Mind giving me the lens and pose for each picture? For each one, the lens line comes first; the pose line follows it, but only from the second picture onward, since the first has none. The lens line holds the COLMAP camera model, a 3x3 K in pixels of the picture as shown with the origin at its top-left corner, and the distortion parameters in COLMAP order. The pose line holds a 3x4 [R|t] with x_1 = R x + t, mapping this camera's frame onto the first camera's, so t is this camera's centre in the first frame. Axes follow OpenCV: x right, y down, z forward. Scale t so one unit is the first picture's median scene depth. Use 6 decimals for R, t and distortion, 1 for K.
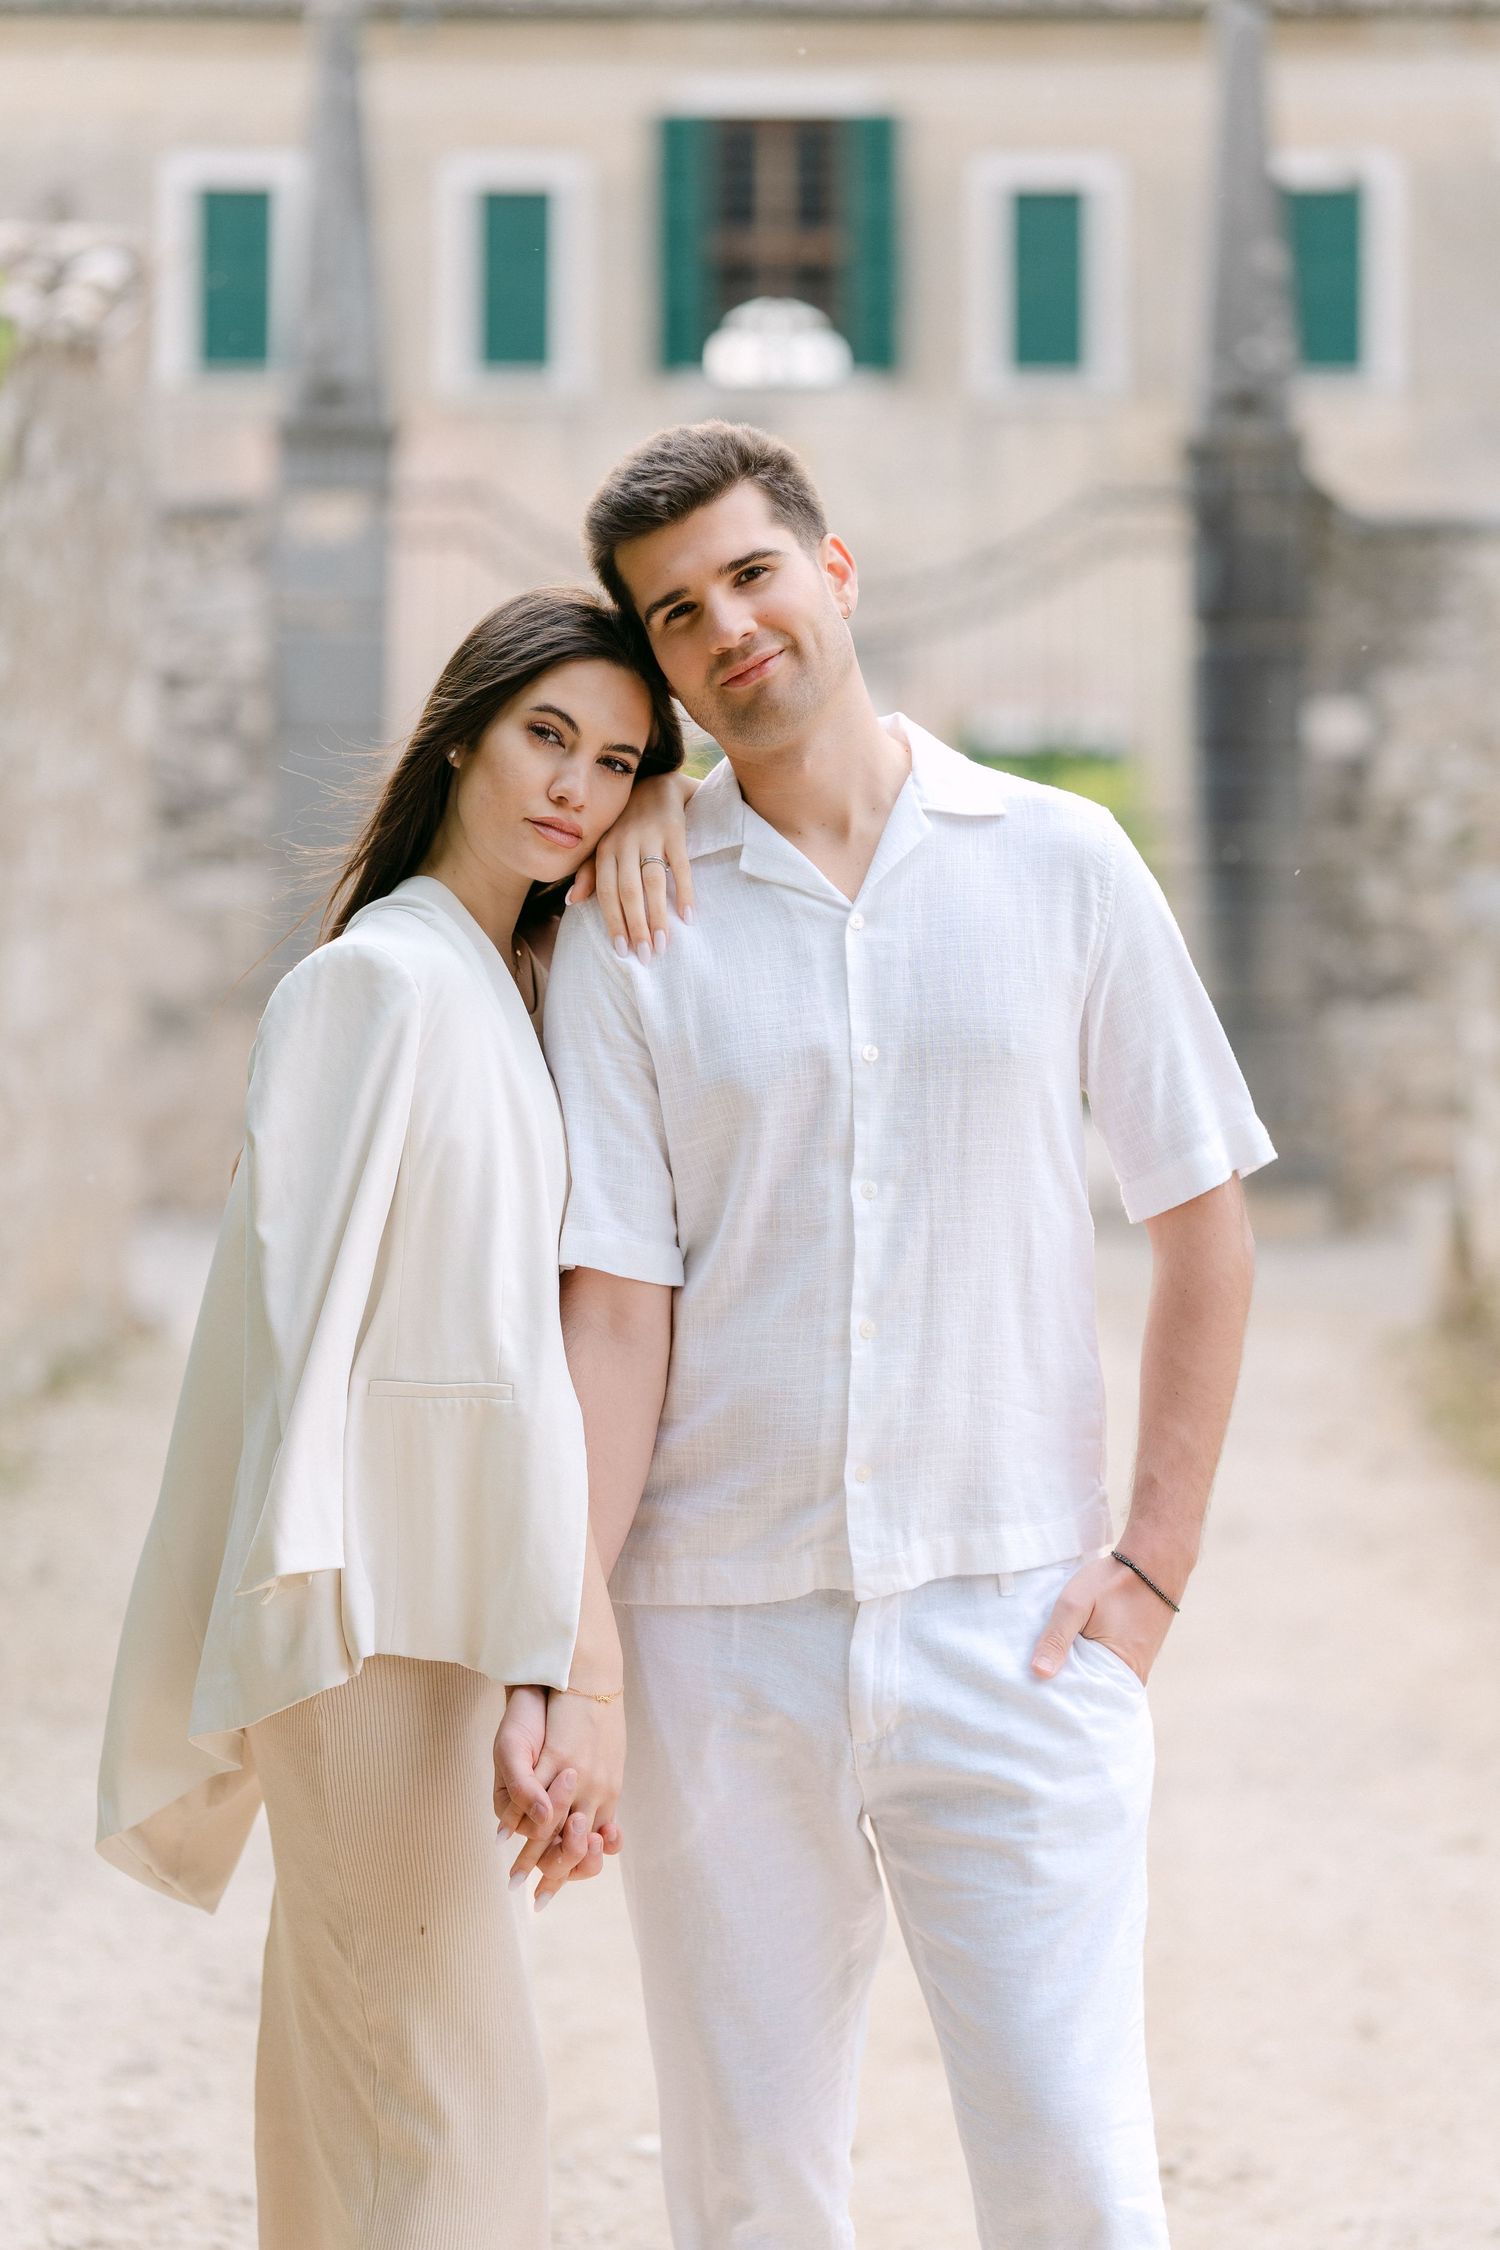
lens RADIAL K [[6378.0, 0, 750.0], [0, 6378.0, 1125.0], [0, 0, 1]] dist [-0.798980, -0.080856]
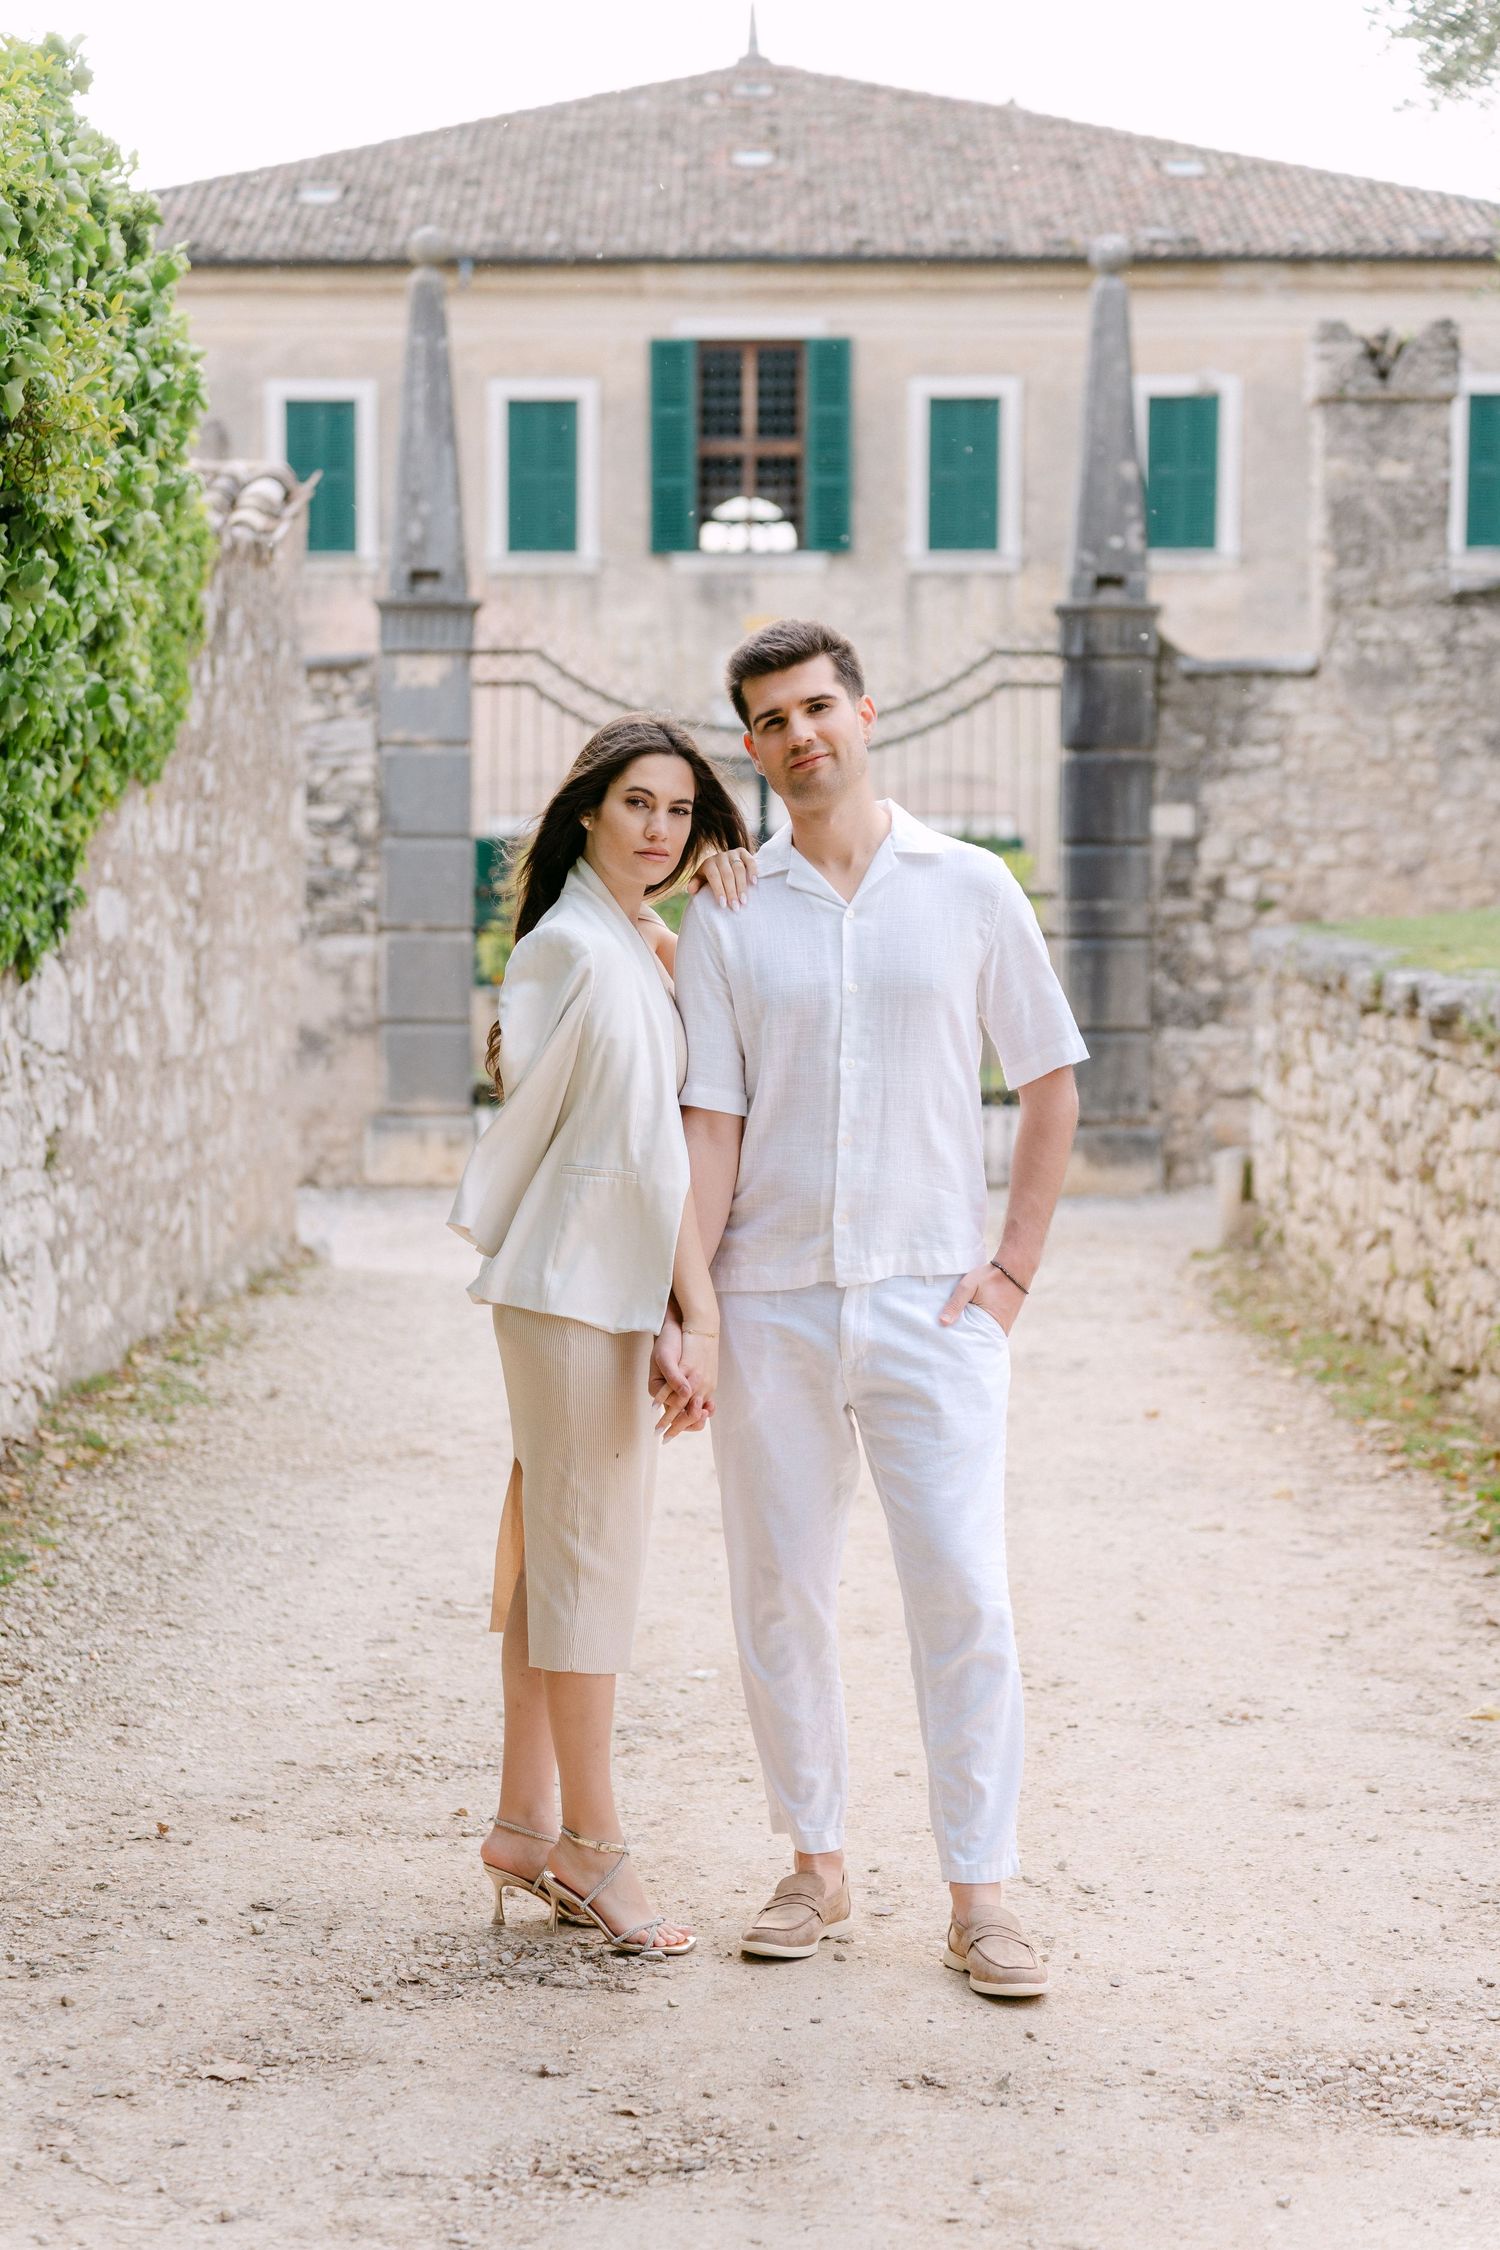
lens RADIAL K [[4974.5, 0, 750.0], [0, 4974.5, 1125.0], [0, 0, 1]] dist [-0.000991, -0.030569]
pose [[0.999979, -0.005409, 0.003671, -0.001940], [0.005422, 0.999980, -0.003382, 0.004504], [-0.003653, 0.003402, 0.999988, -0.058844]]
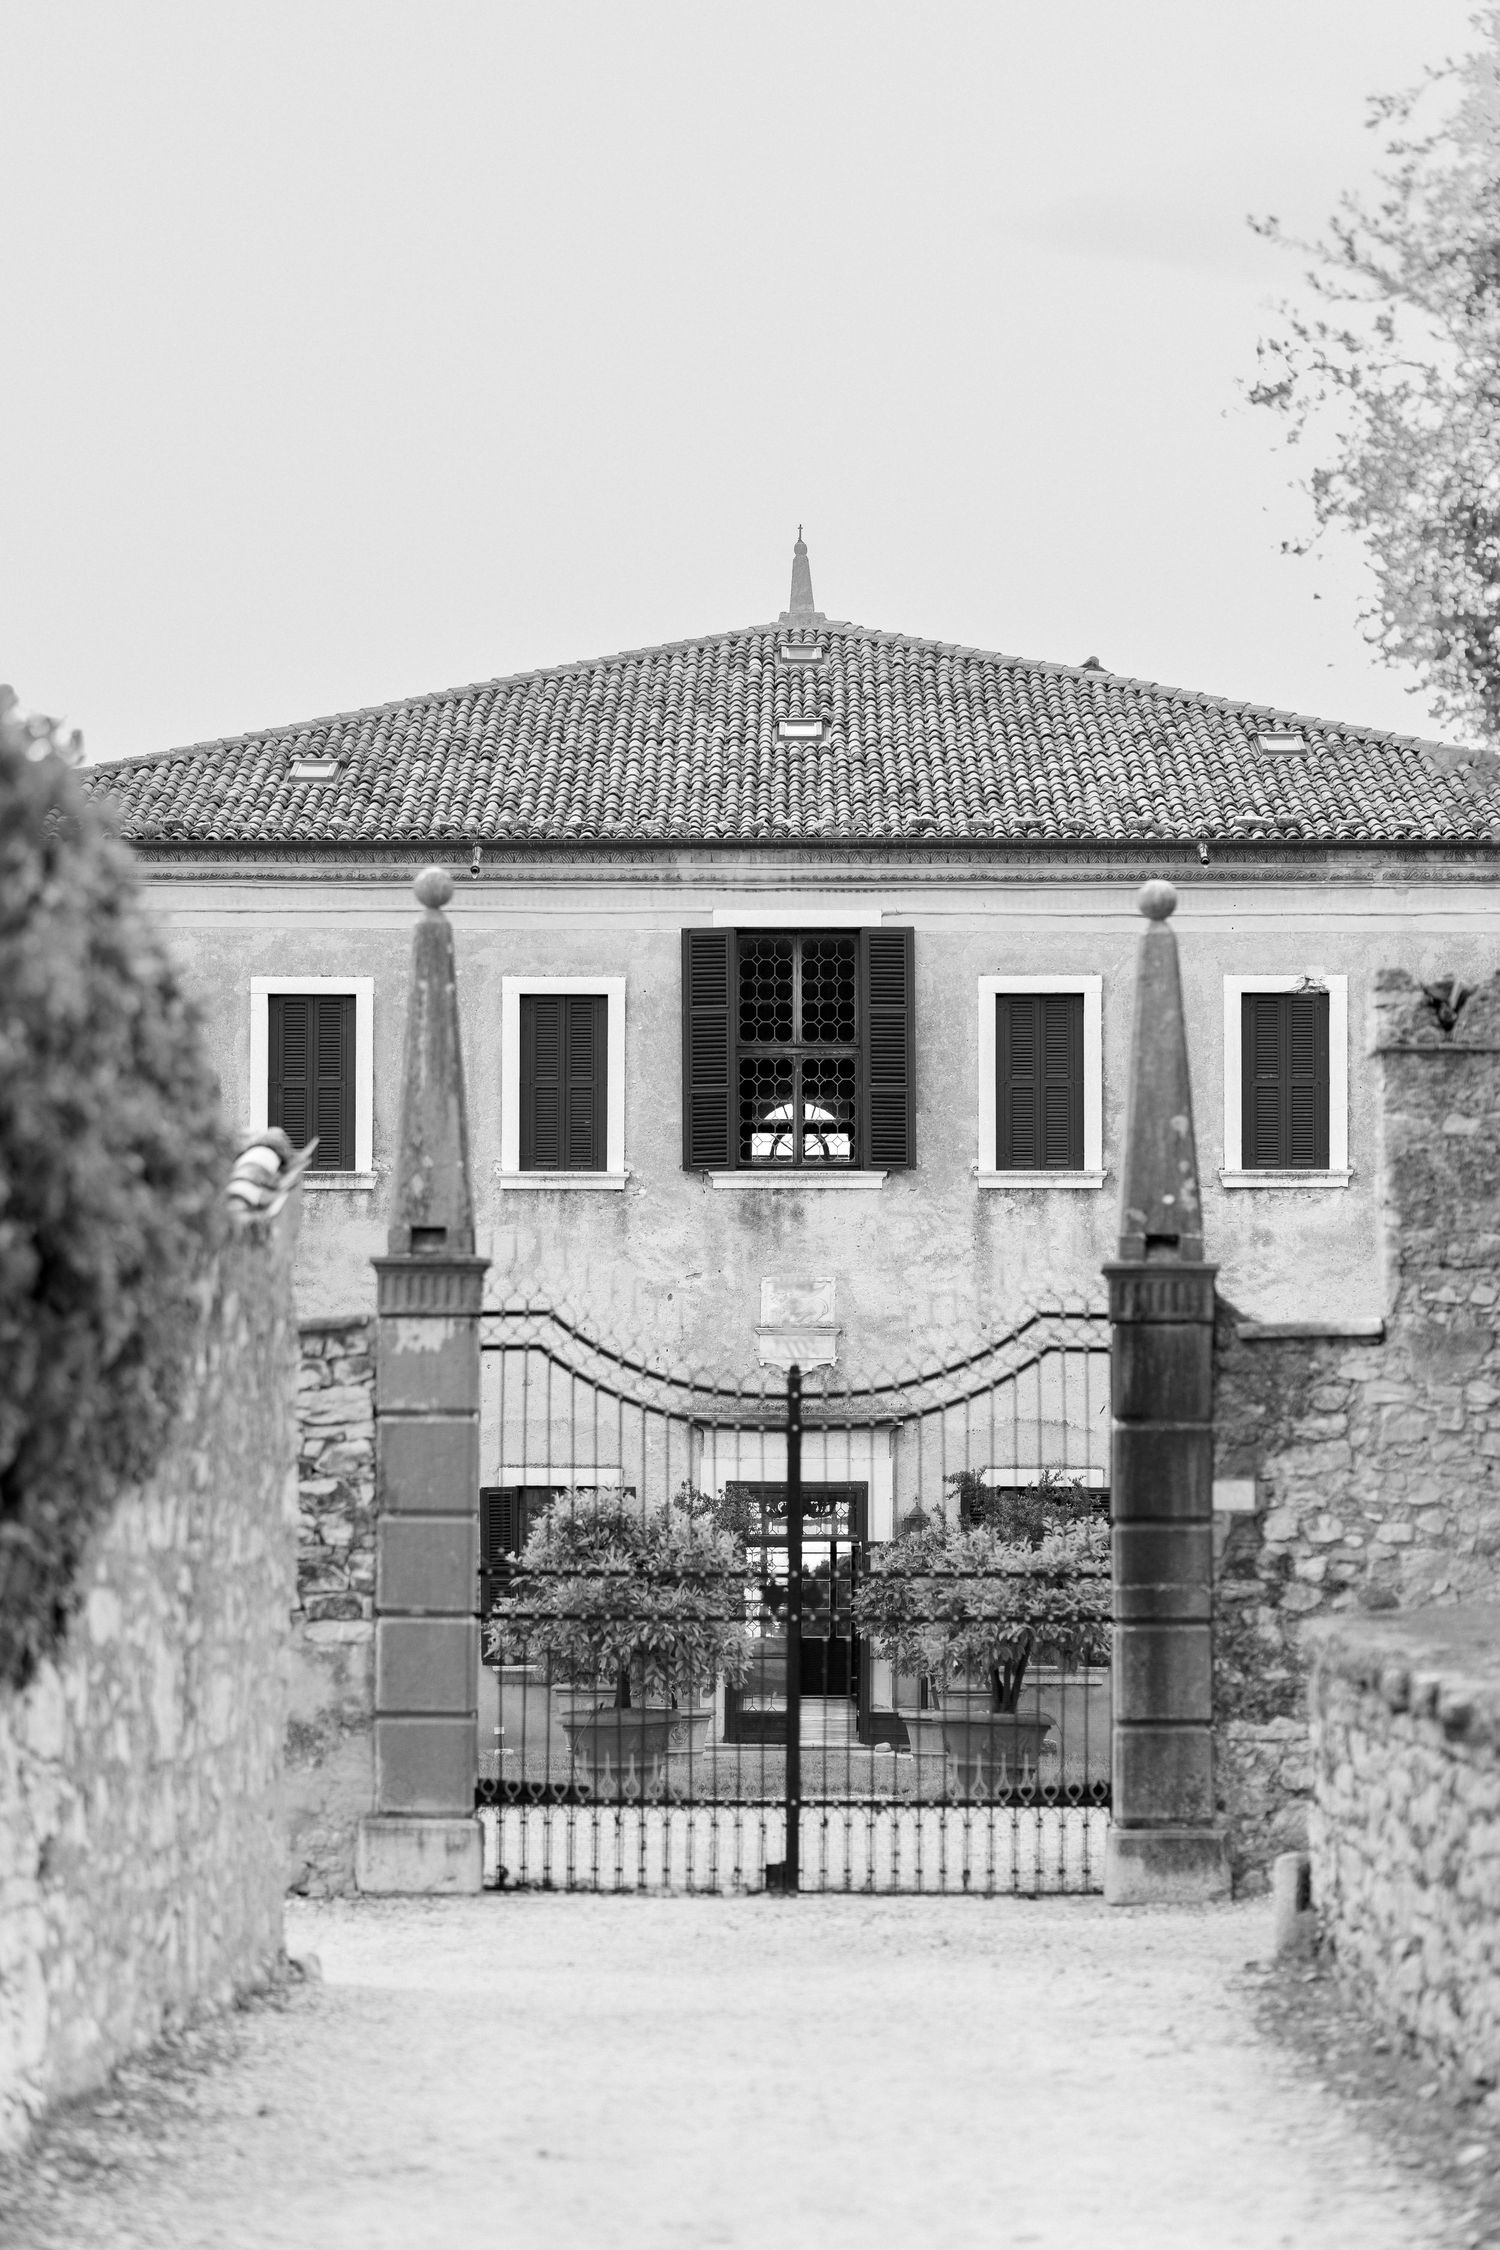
lens RADIAL K [[5739.7, 0, 889.6], [0, 5739.7, 1127.0], [0, 0, 1]] dist [-0.081886, 0.528922]
pose [[0.999792, -0.005671, 0.019583, 0.002369], [0.008051, 0.992292, -0.123656, 0.003889], [-0.018731, 0.123788, 0.992132, -0.126436]]
